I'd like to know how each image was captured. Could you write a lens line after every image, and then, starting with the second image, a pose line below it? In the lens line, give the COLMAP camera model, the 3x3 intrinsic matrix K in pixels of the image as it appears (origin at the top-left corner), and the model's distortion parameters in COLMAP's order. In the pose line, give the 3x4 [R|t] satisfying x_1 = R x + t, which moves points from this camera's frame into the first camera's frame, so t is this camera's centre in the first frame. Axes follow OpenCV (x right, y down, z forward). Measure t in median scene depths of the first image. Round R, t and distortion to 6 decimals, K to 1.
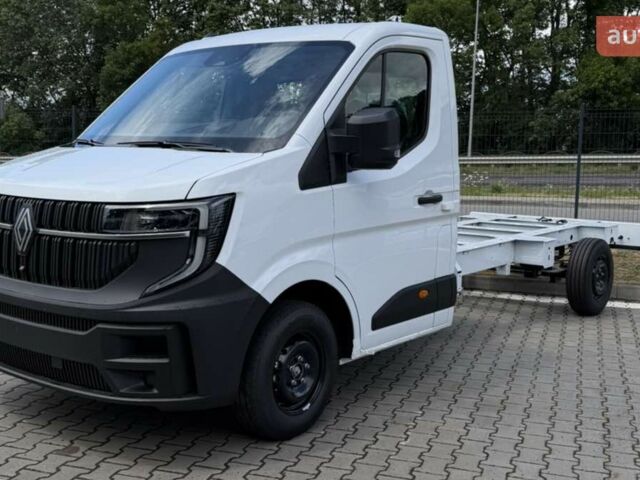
lens RADIAL K [[843.8, 0, 320.0], [0, 843.8, 240.0], [0, 0, 1]] dist [0.107261, -0.031574]
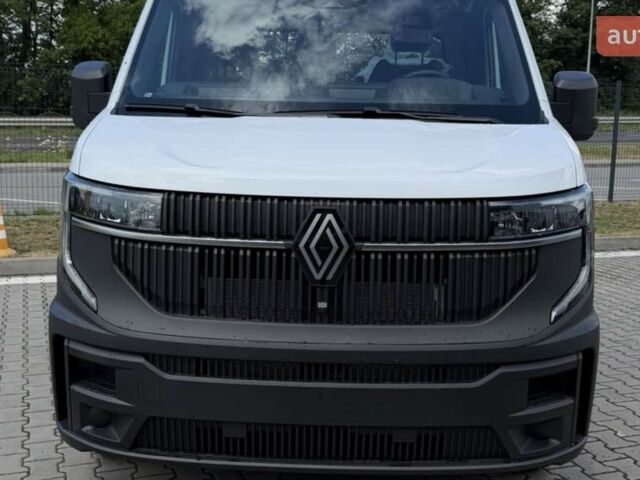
lens RADIAL K [[843.8, 0, 320.0], [0, 843.8, 240.0], [0, 0, 1]] dist [0.107261, -0.031574]
pose [[0.765616, -0.090129, 0.636953, -0.756820], [0.061507, 0.995856, 0.066984, -0.060423], [-0.640351, -0.012107, 0.767987, 0.505586]]
